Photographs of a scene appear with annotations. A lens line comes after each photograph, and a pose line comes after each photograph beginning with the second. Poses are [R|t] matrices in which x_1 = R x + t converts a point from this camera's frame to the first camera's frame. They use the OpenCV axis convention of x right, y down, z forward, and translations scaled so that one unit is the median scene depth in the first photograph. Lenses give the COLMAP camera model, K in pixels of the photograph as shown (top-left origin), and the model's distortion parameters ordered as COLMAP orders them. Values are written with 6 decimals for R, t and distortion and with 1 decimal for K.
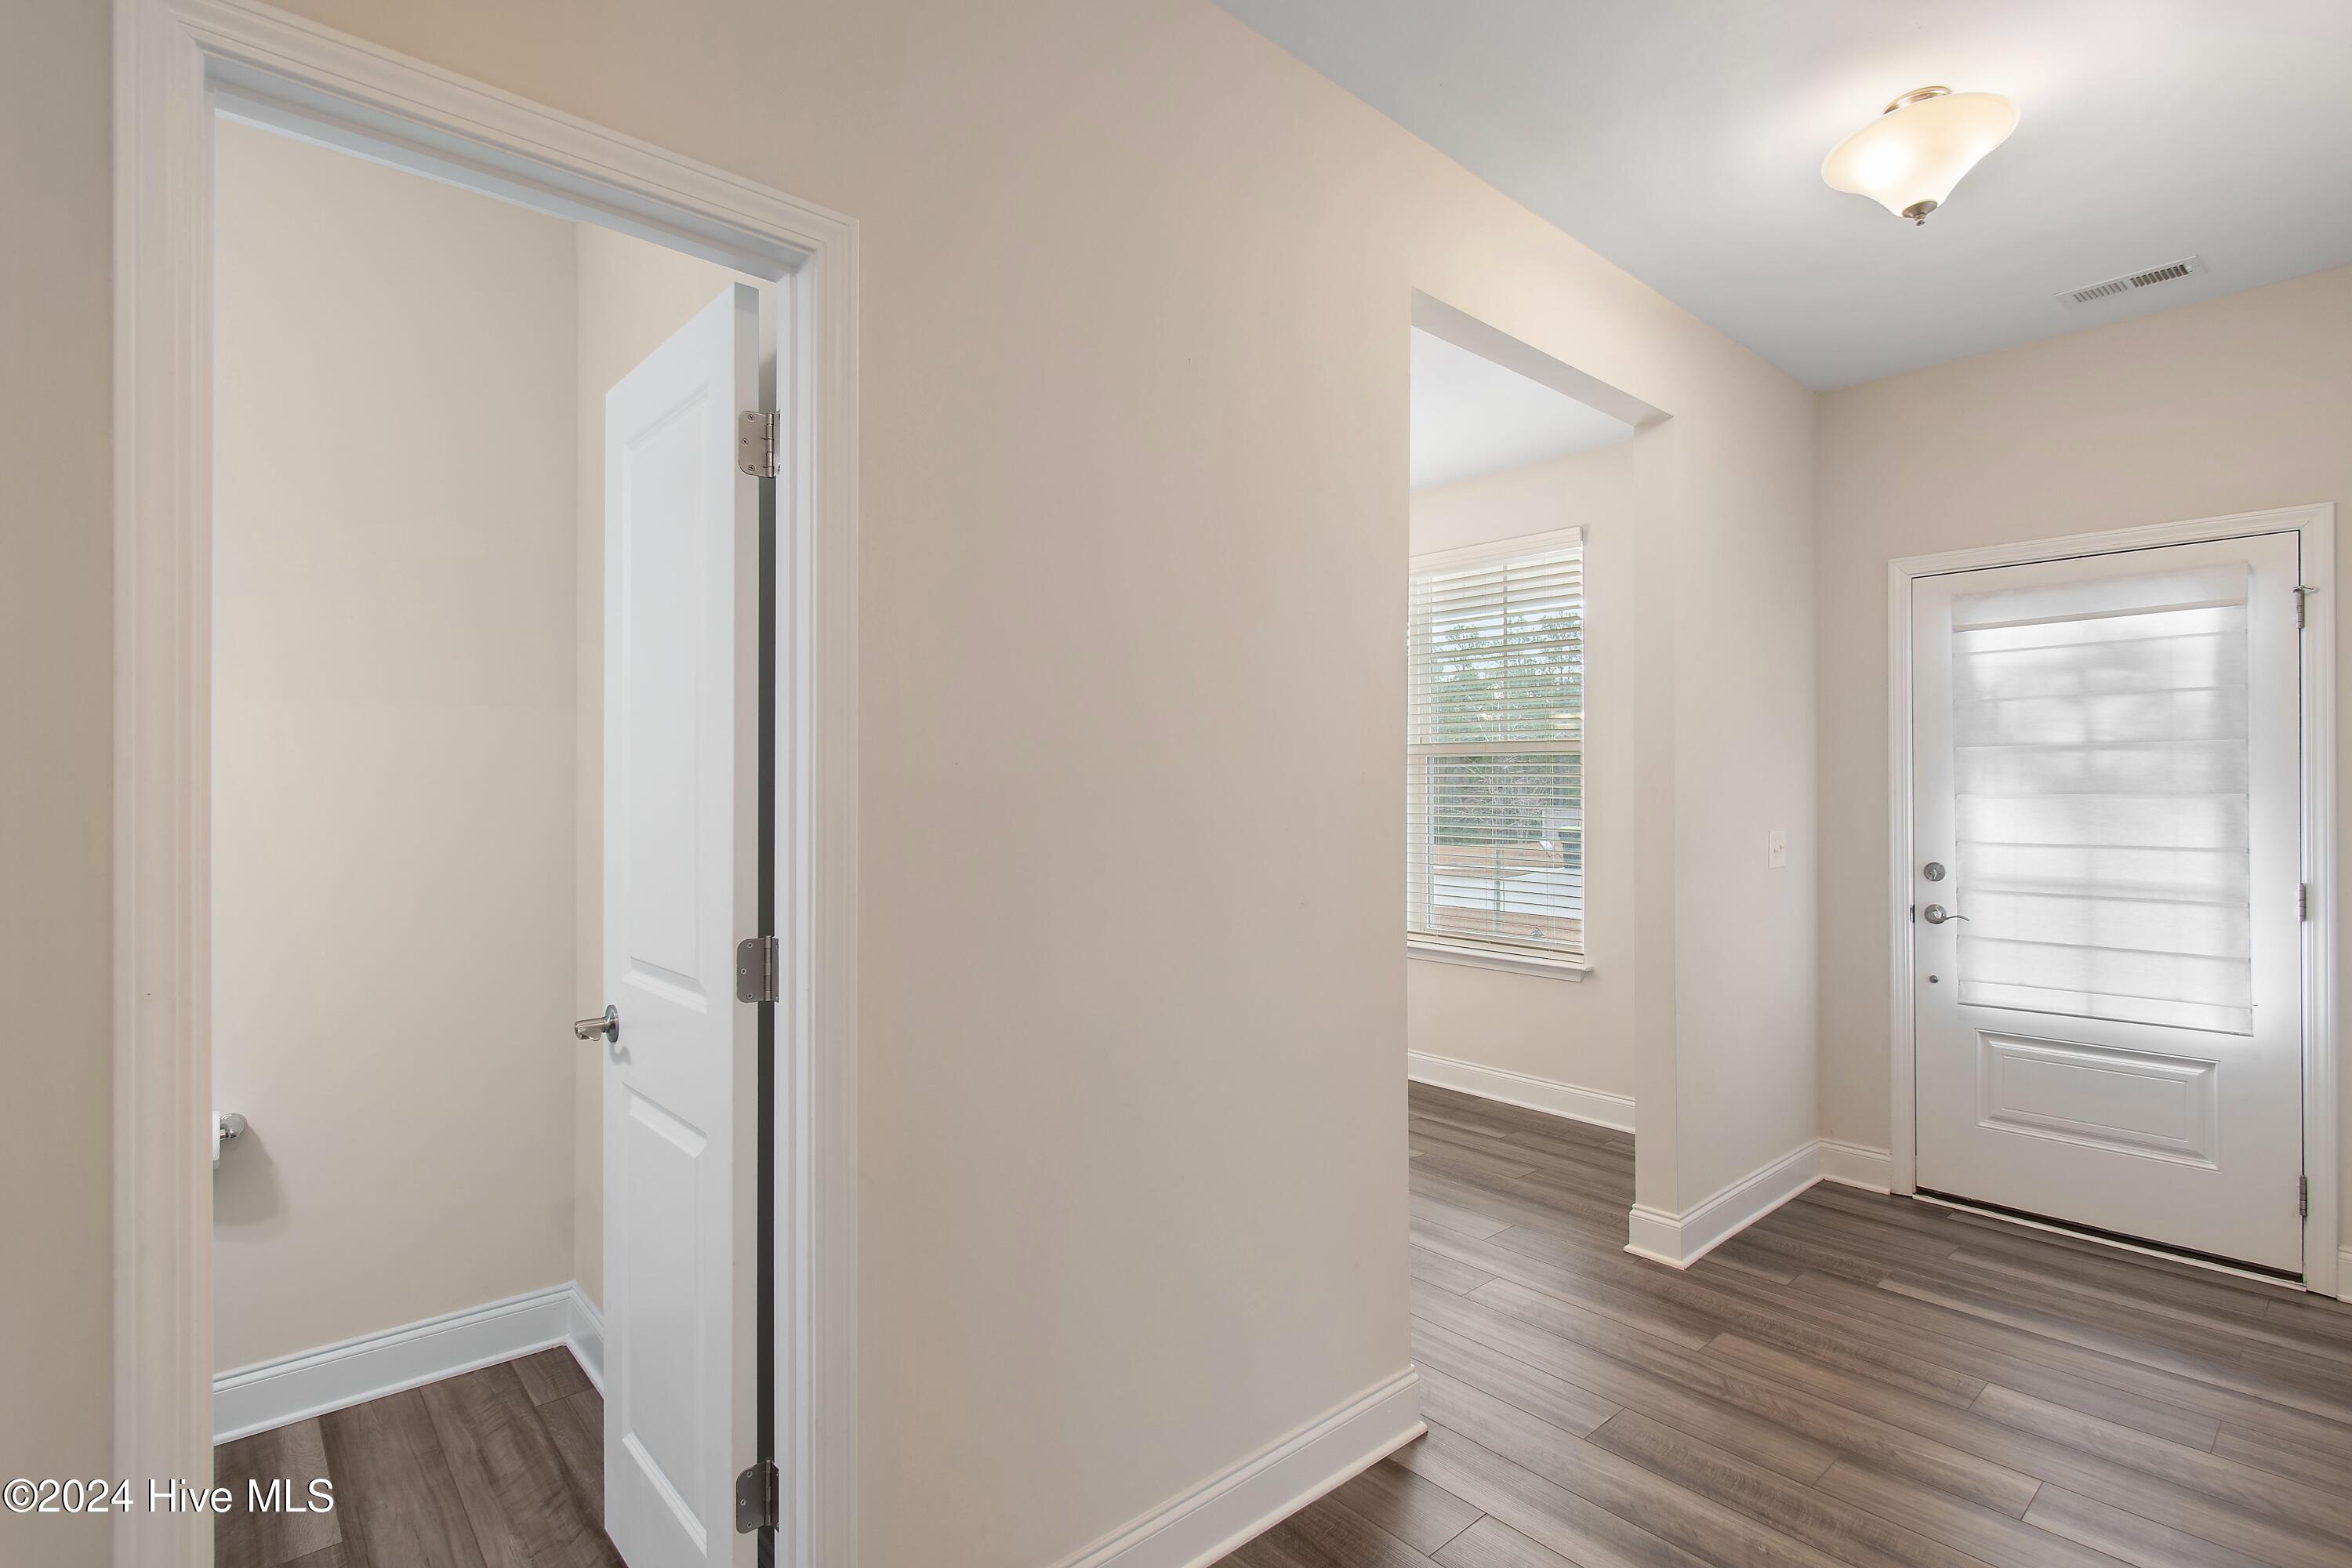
lens RADIAL K [[1134.0, 0, 1181.3], [0, 1134.0, 781.8], [0, 0, 1]] dist [-0.001427, 0.000195]
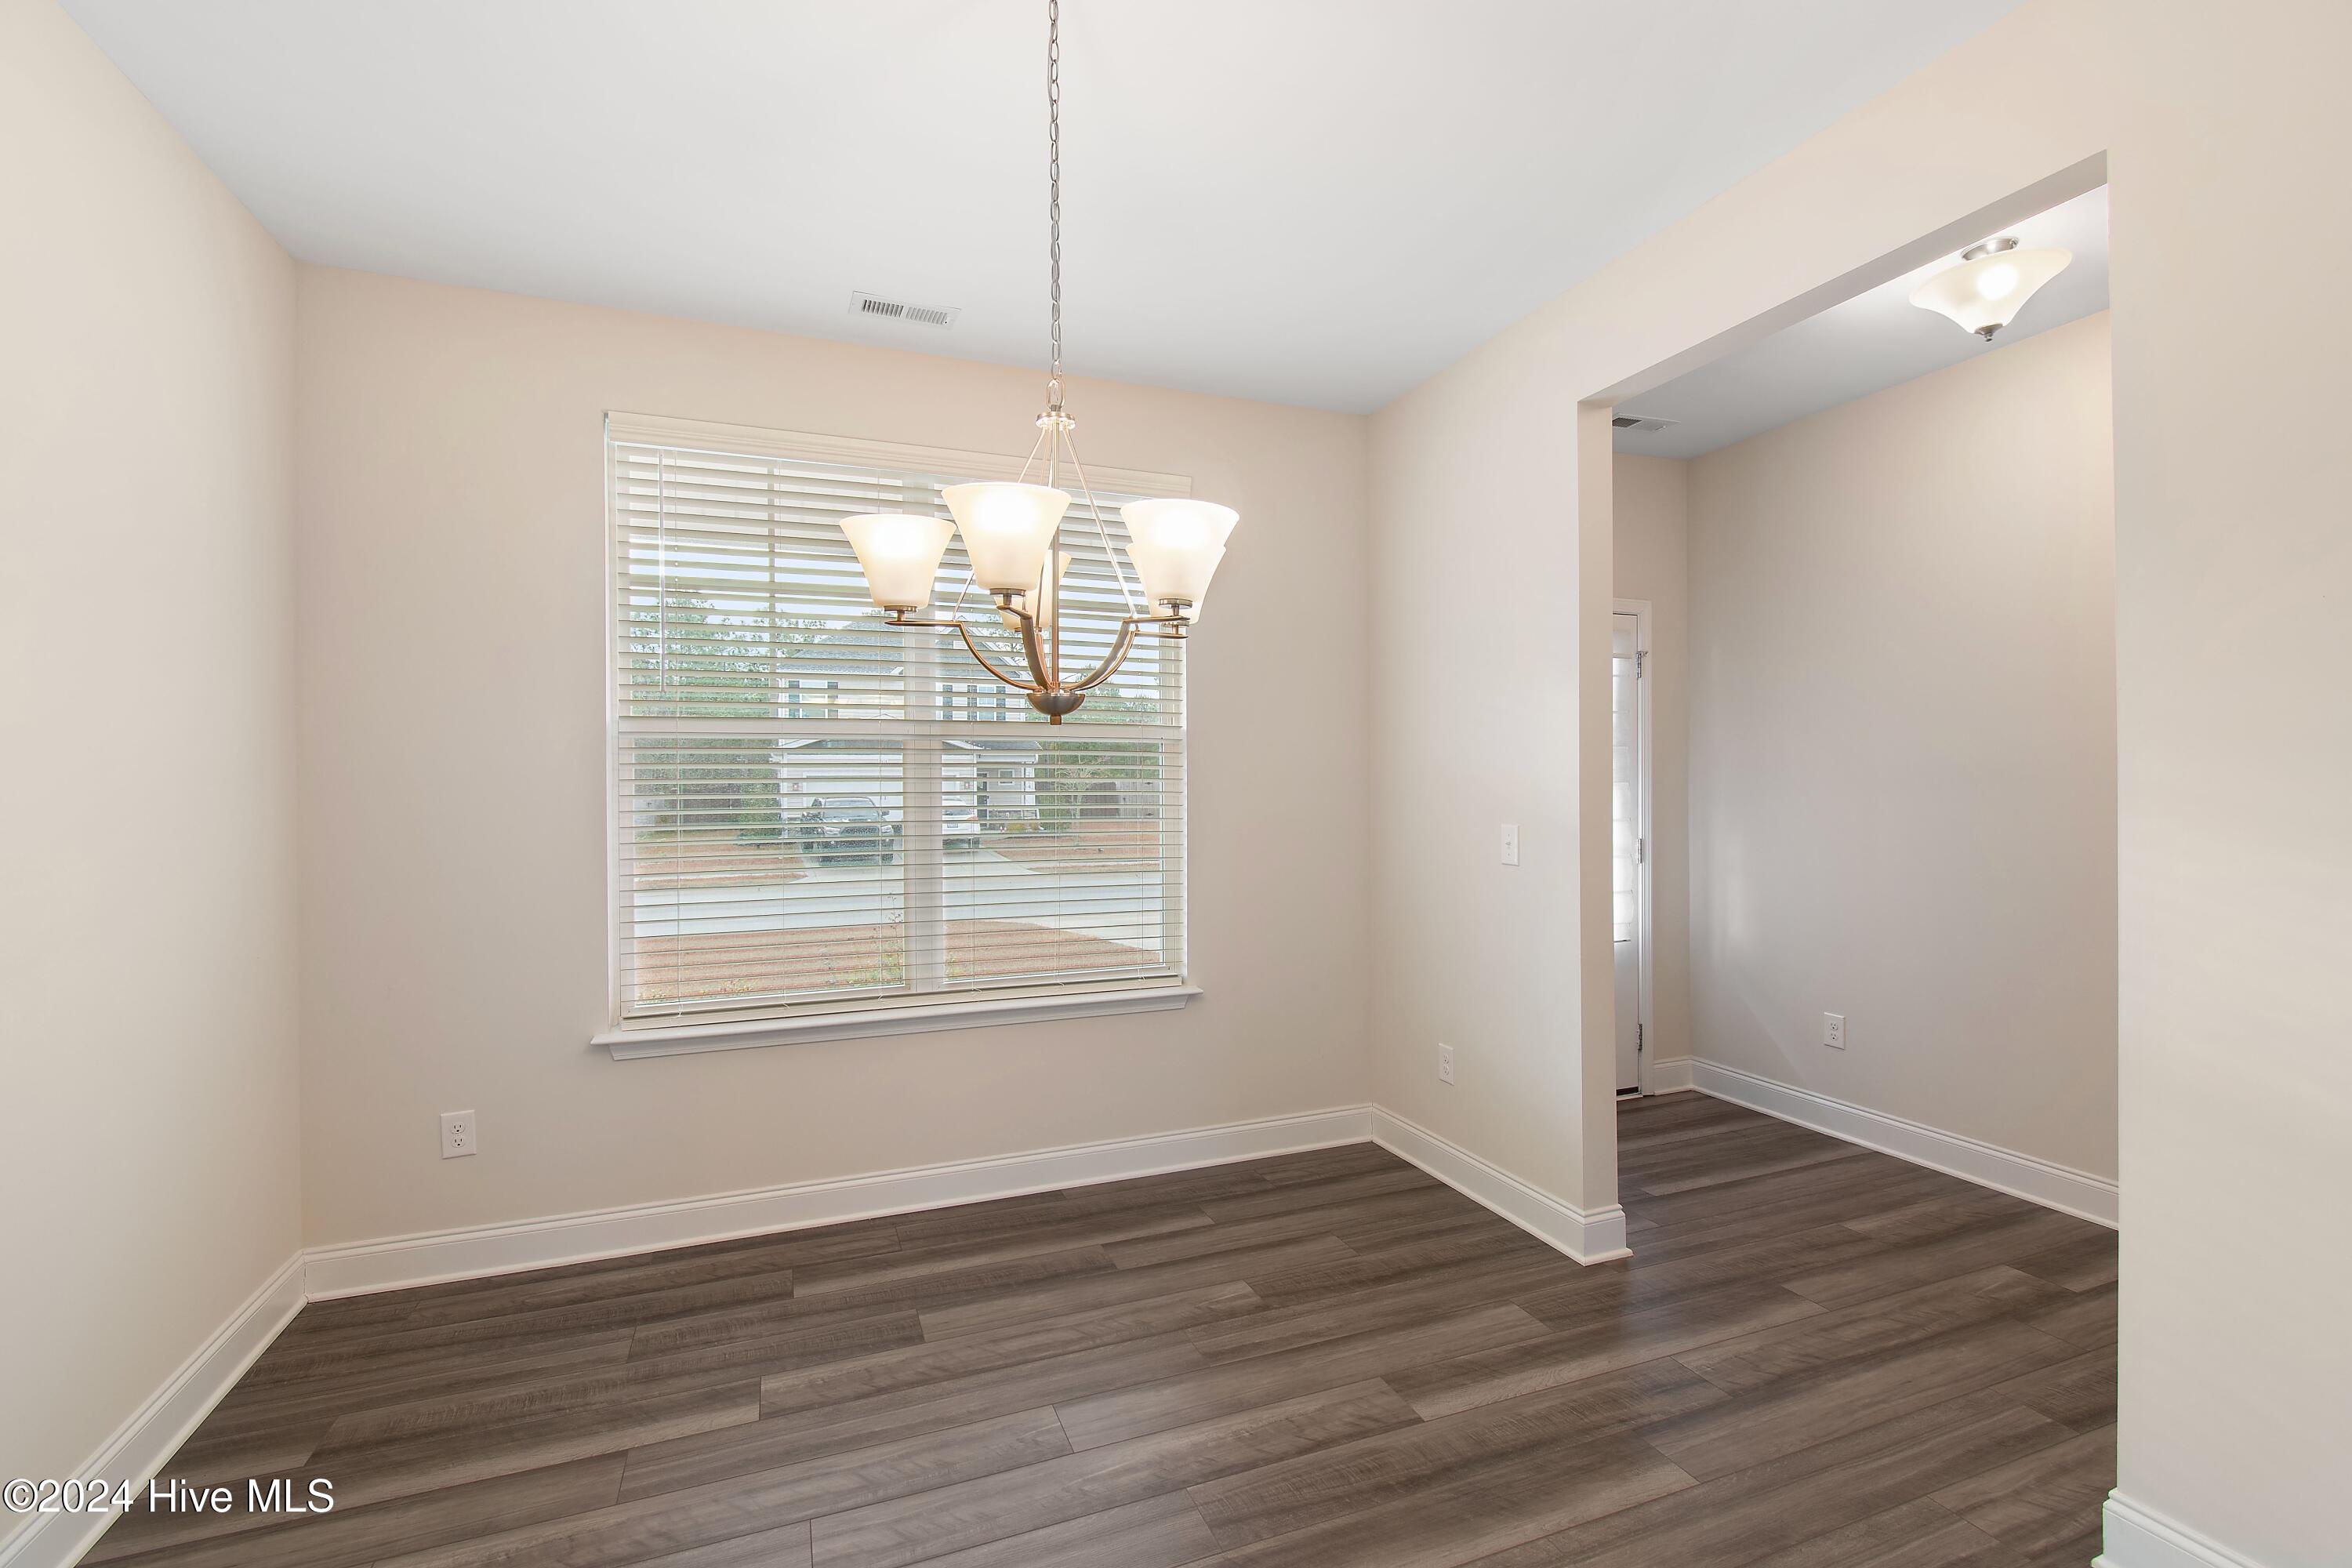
lens RADIAL K [[1045.9, 0, 1179.4], [0, 1045.9, 786.2], [0, 0, 1]] dist [0.001078, -0.001527]
pose [[0.338853, -0.012414, 0.940757, -0.445506], [0.004143, 0.999923, 0.011703, -0.002447], [-0.940830, -0.000068, 0.338878, 0.826923]]
